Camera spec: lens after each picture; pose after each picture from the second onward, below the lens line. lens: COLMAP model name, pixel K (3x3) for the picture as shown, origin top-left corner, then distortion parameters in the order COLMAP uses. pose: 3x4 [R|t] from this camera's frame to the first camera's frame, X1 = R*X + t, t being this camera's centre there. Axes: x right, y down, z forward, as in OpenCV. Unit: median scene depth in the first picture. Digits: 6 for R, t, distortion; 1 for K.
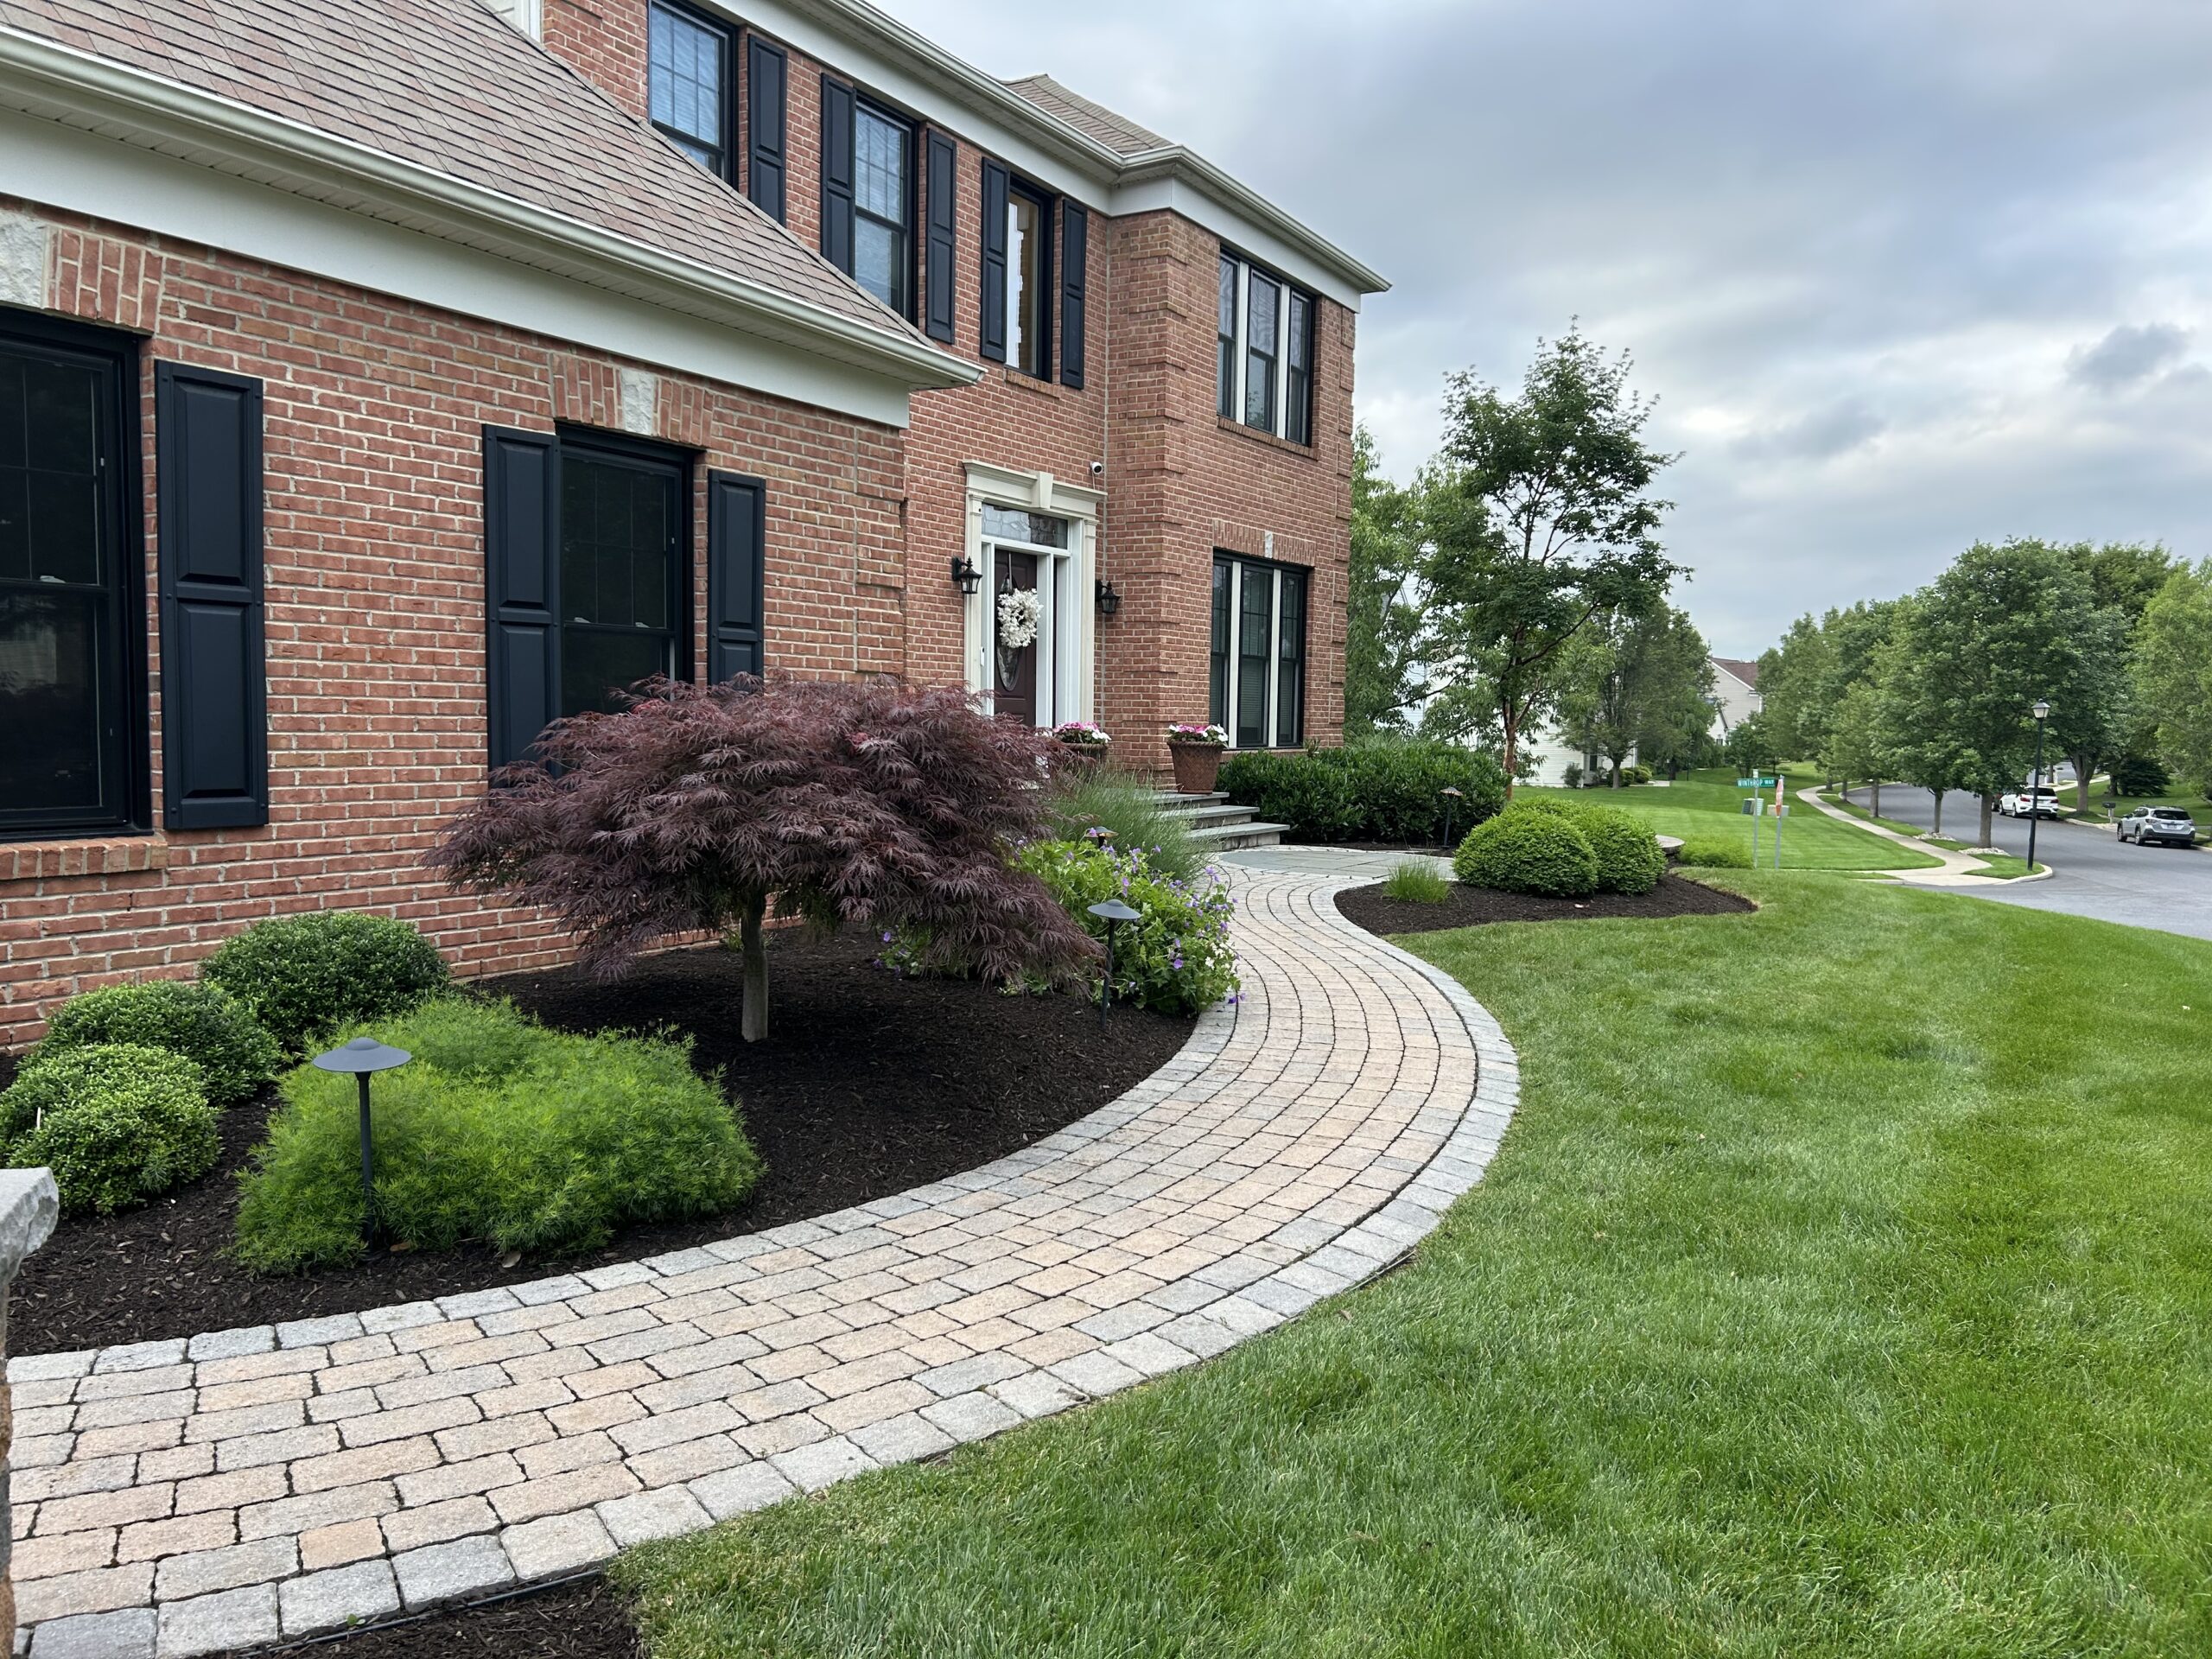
lens RADIAL K [[1668.7, 0, 1102.9], [0, 1668.7, 847.2], [0, 0, 1]] dist [0.156163, -0.001445]
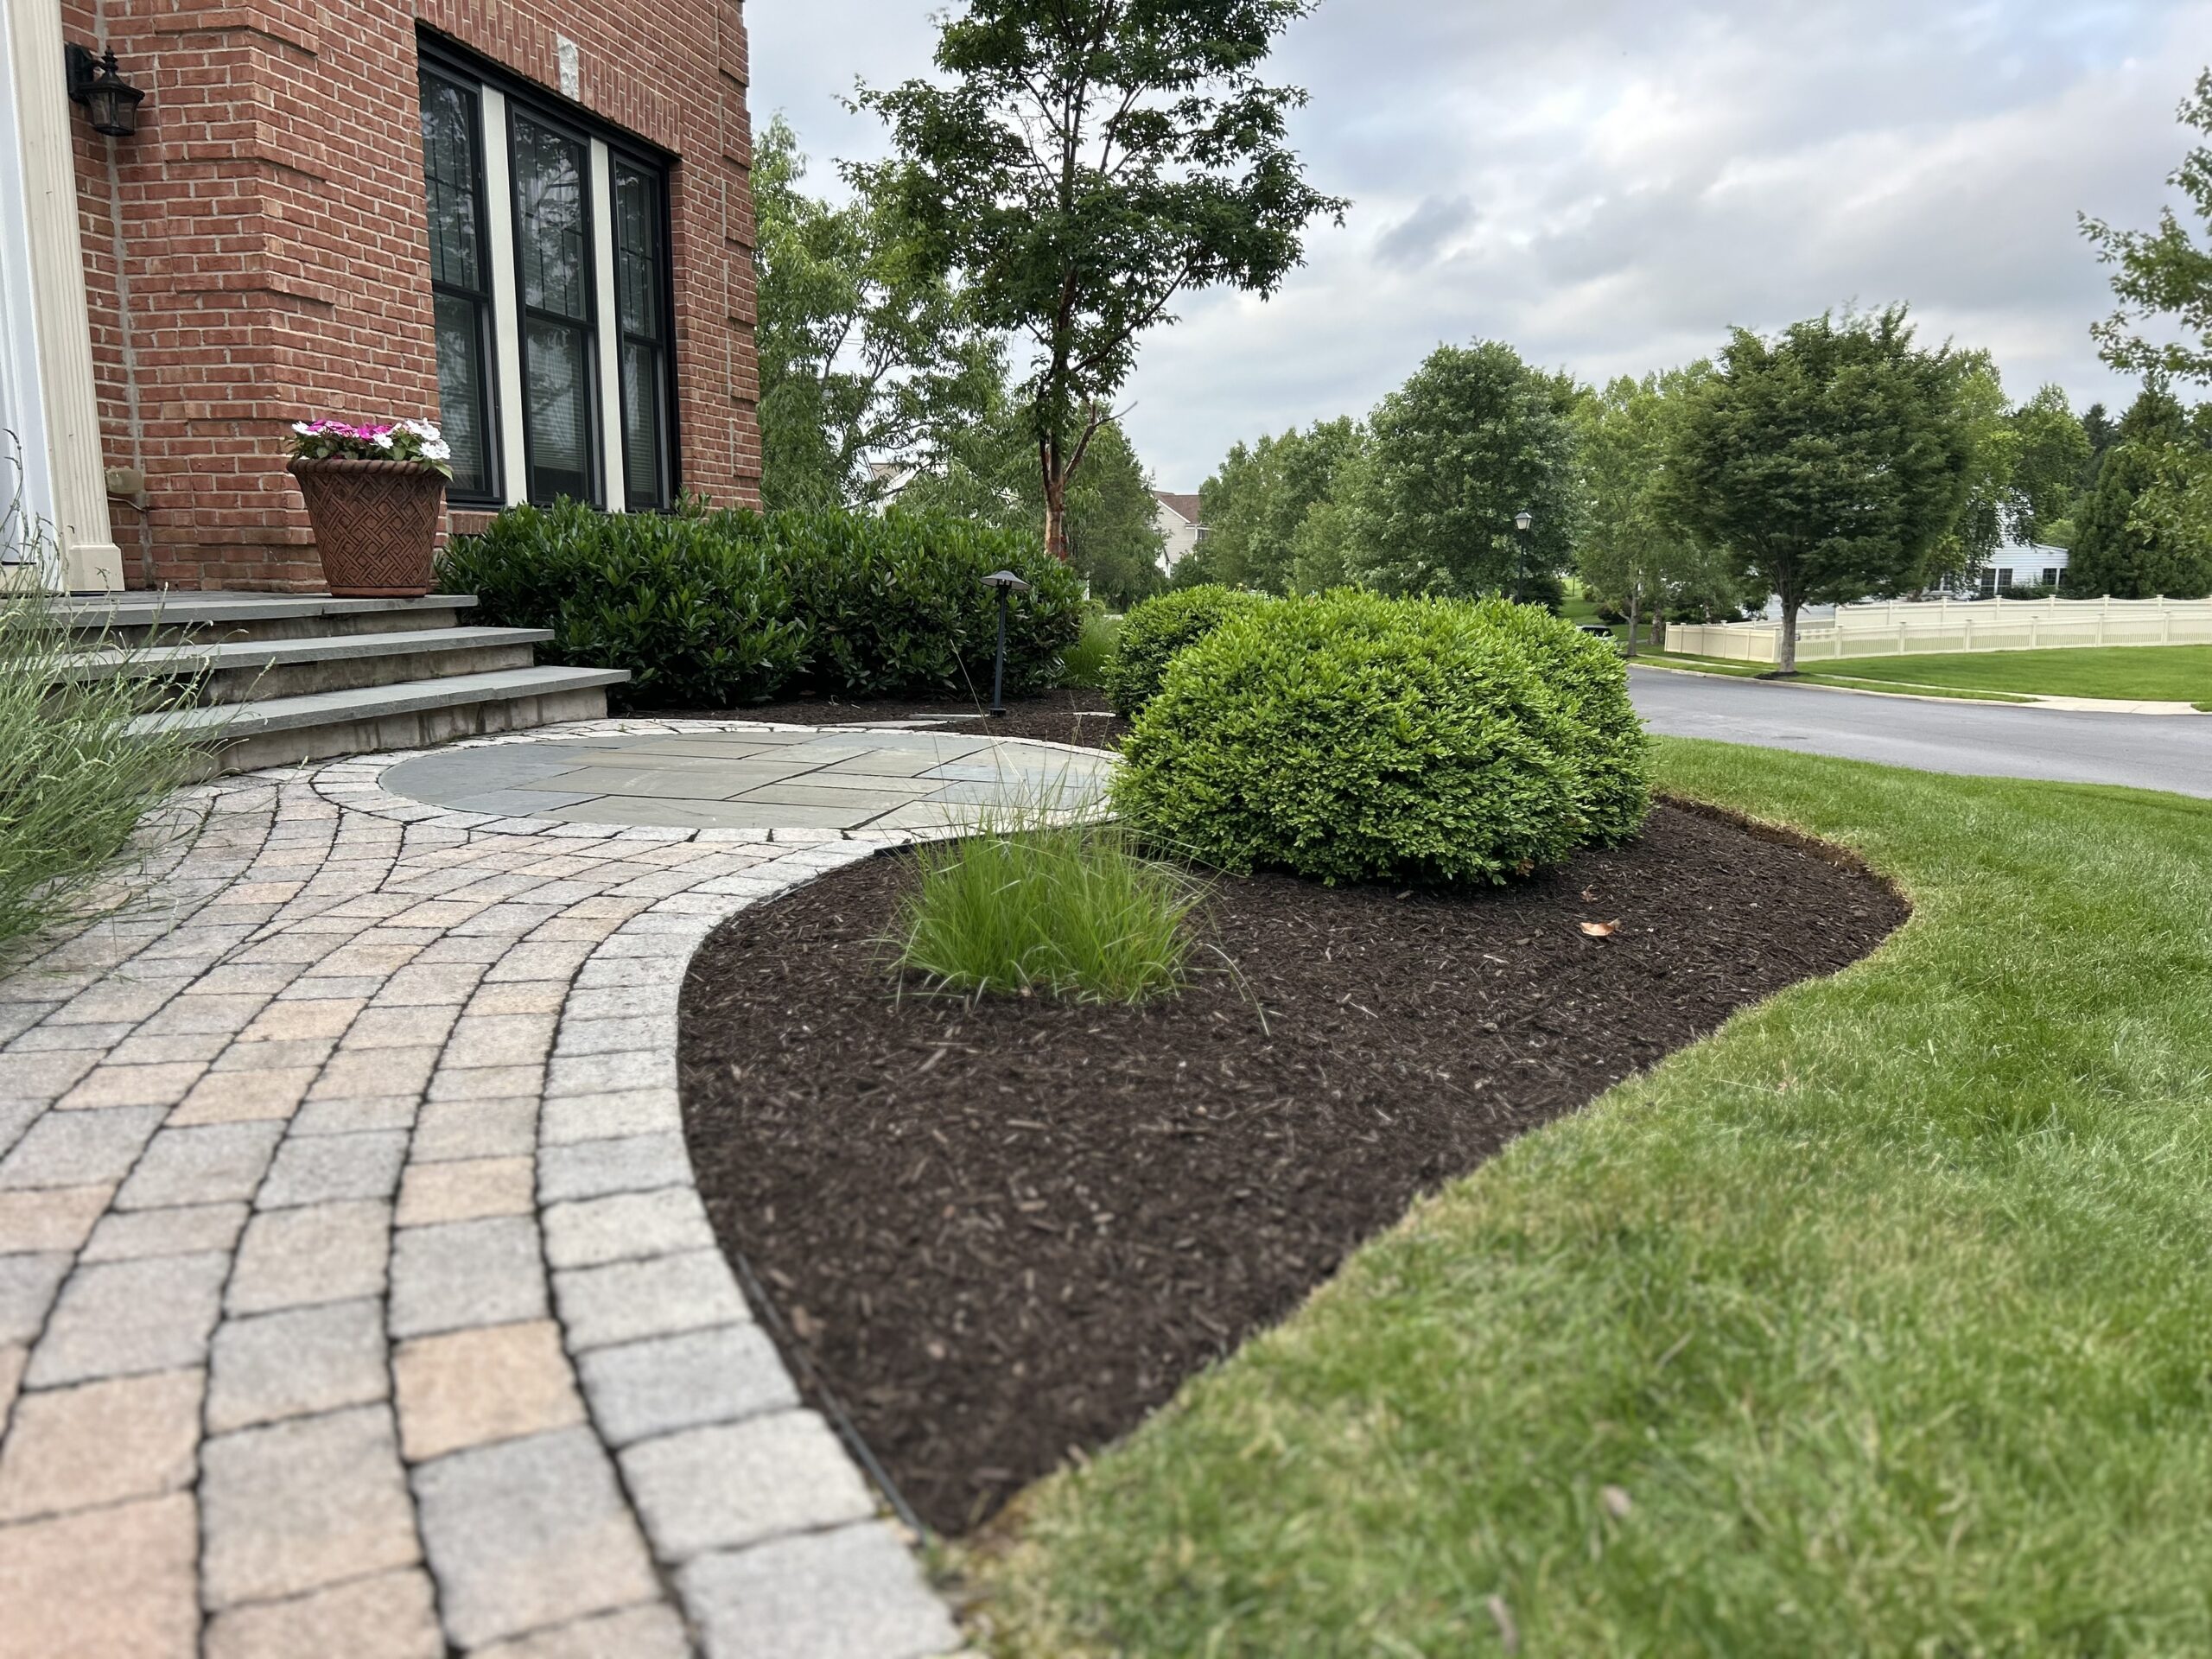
lens RADIAL K [[1697.4, 0, 1106.0], [0, 1697.4, 829.5], [0, 0, 1]] dist [0.029989, -0.003930]
pose [[0.947084, -0.061804, 0.314978, 0.084538], [0.036223, 0.995599, 0.086435, -0.005751], [-0.318934, -0.070452, 0.945155, 0.535305]]
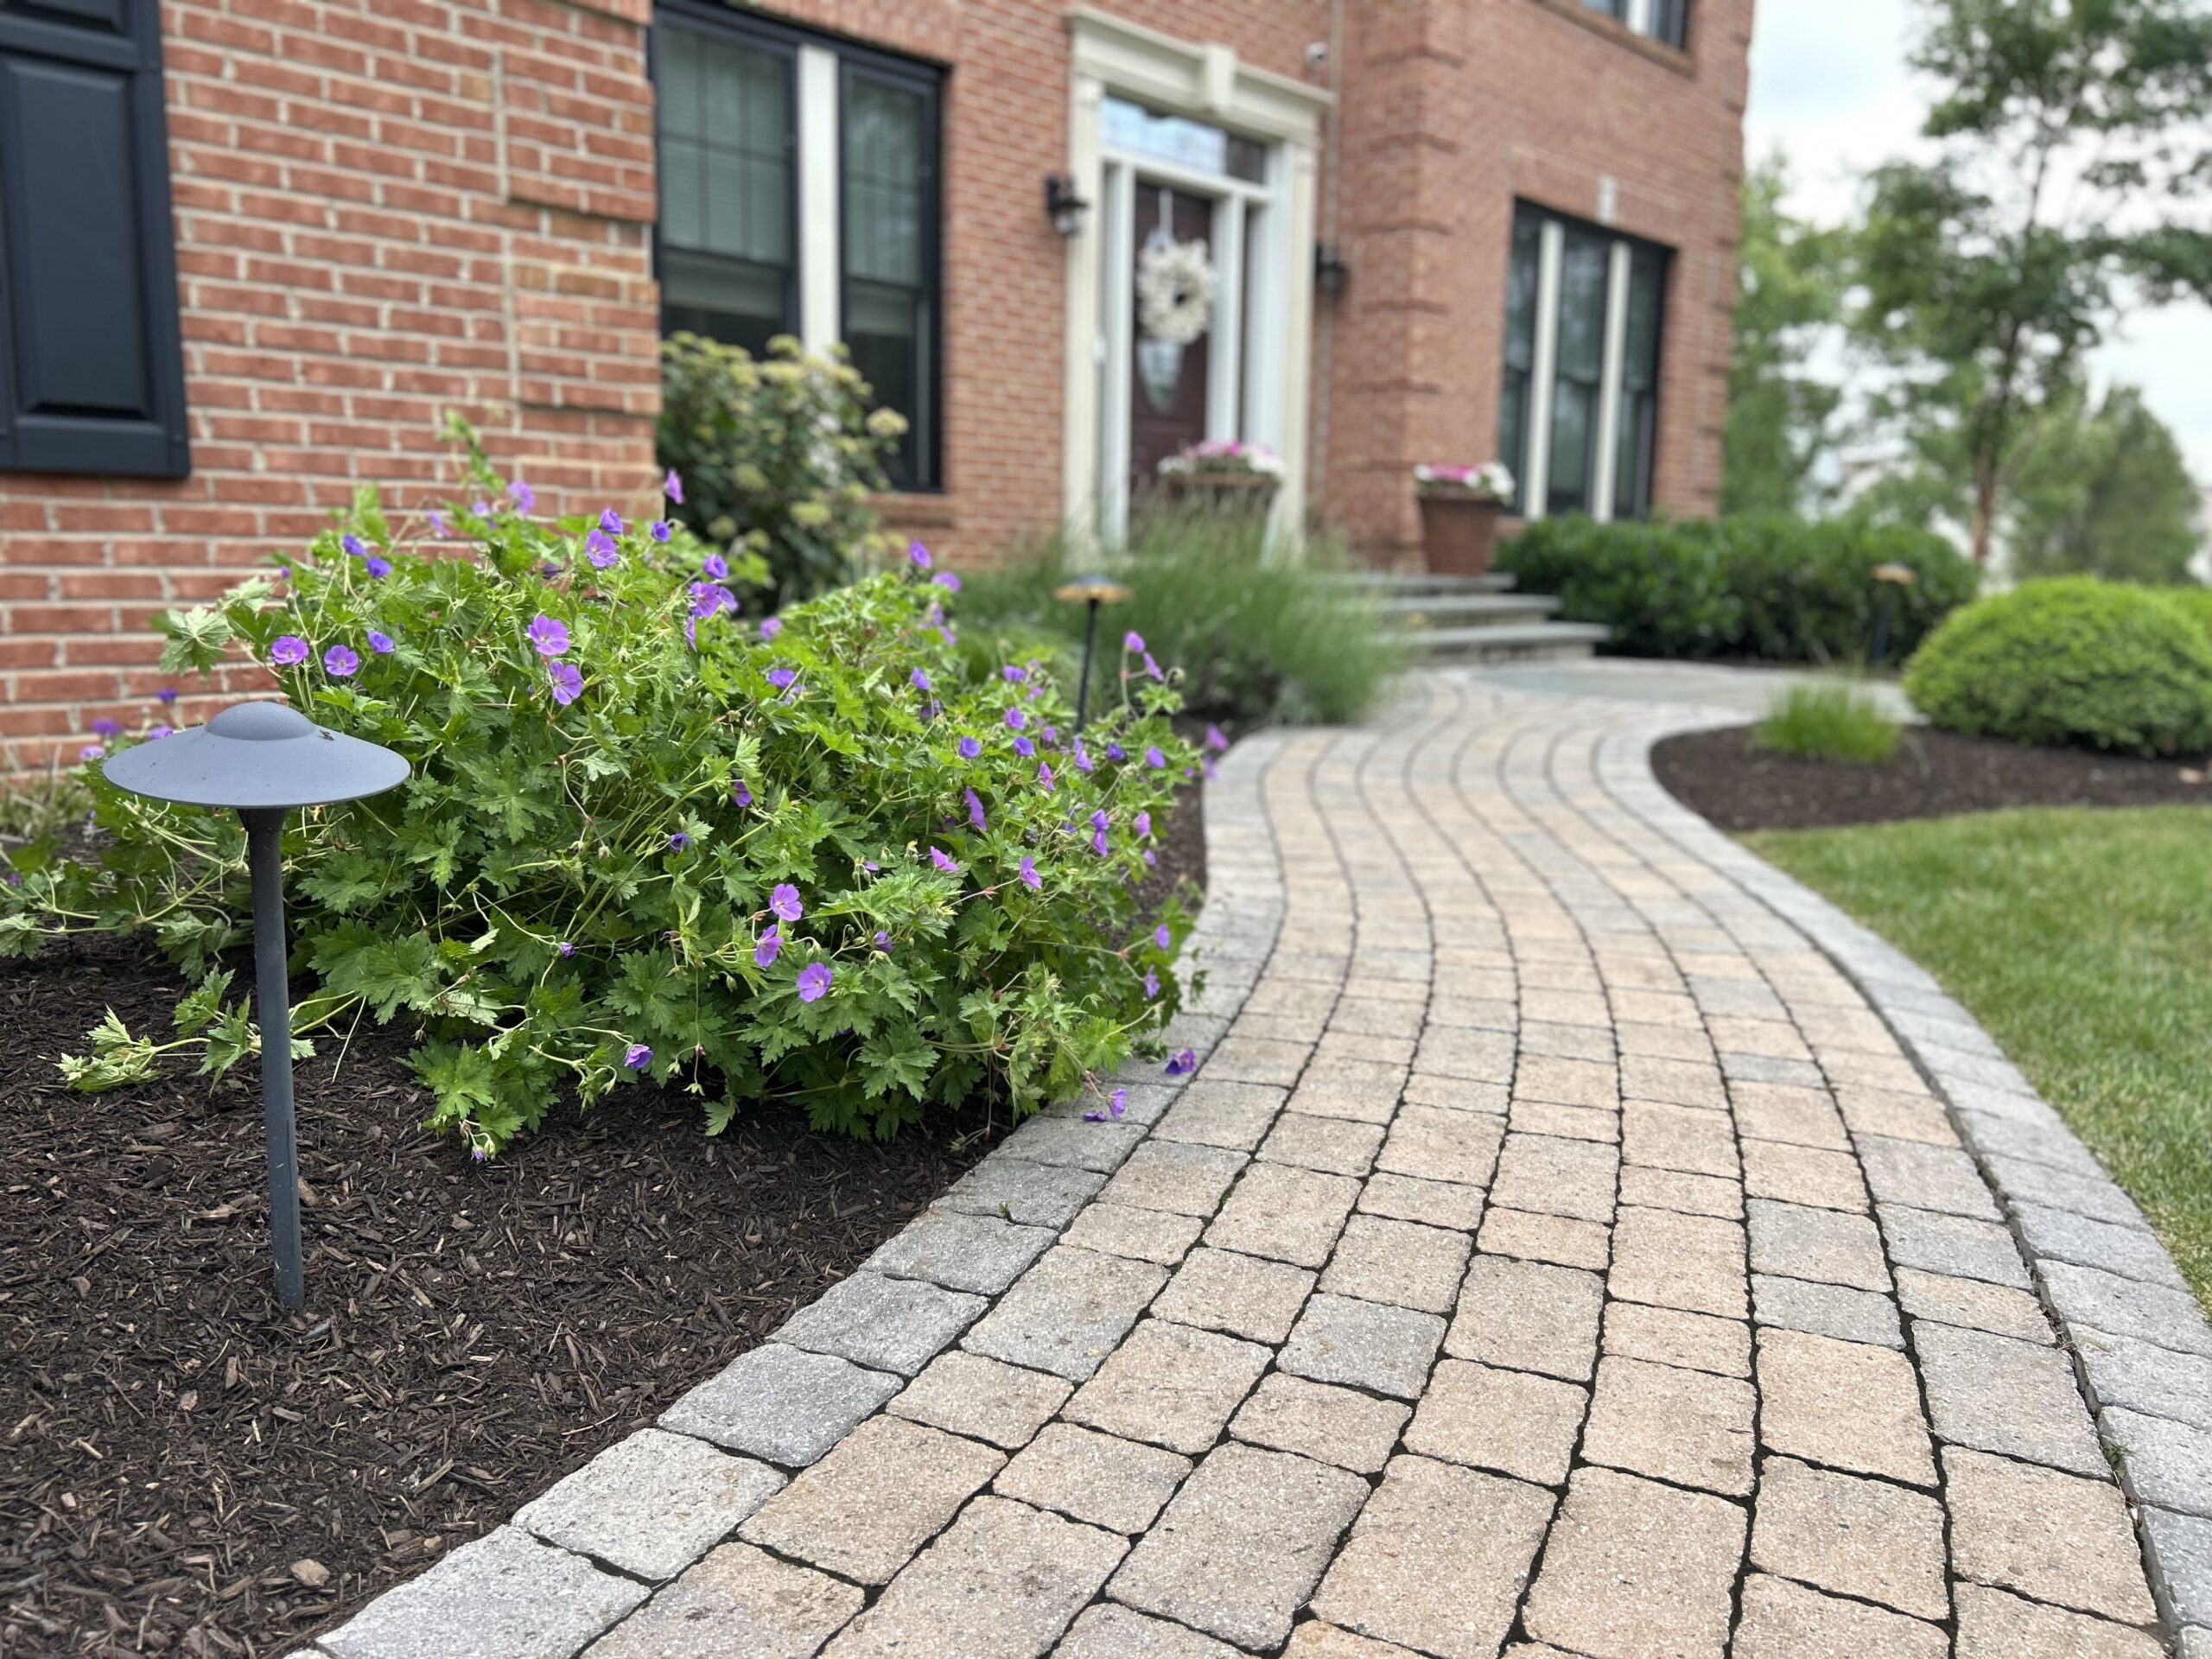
lens RADIAL K [[1697.4, 0, 1106.0], [0, 1697.4, 829.5], [0, 0, 1]] dist [0.029989, -0.003930]
pose [[0.978119, 0.037297, -0.204675, 0.058950], [-0.020358, 0.996237, 0.084250, 0.010852], [0.207047, -0.078240, 0.975197, 0.328056]]
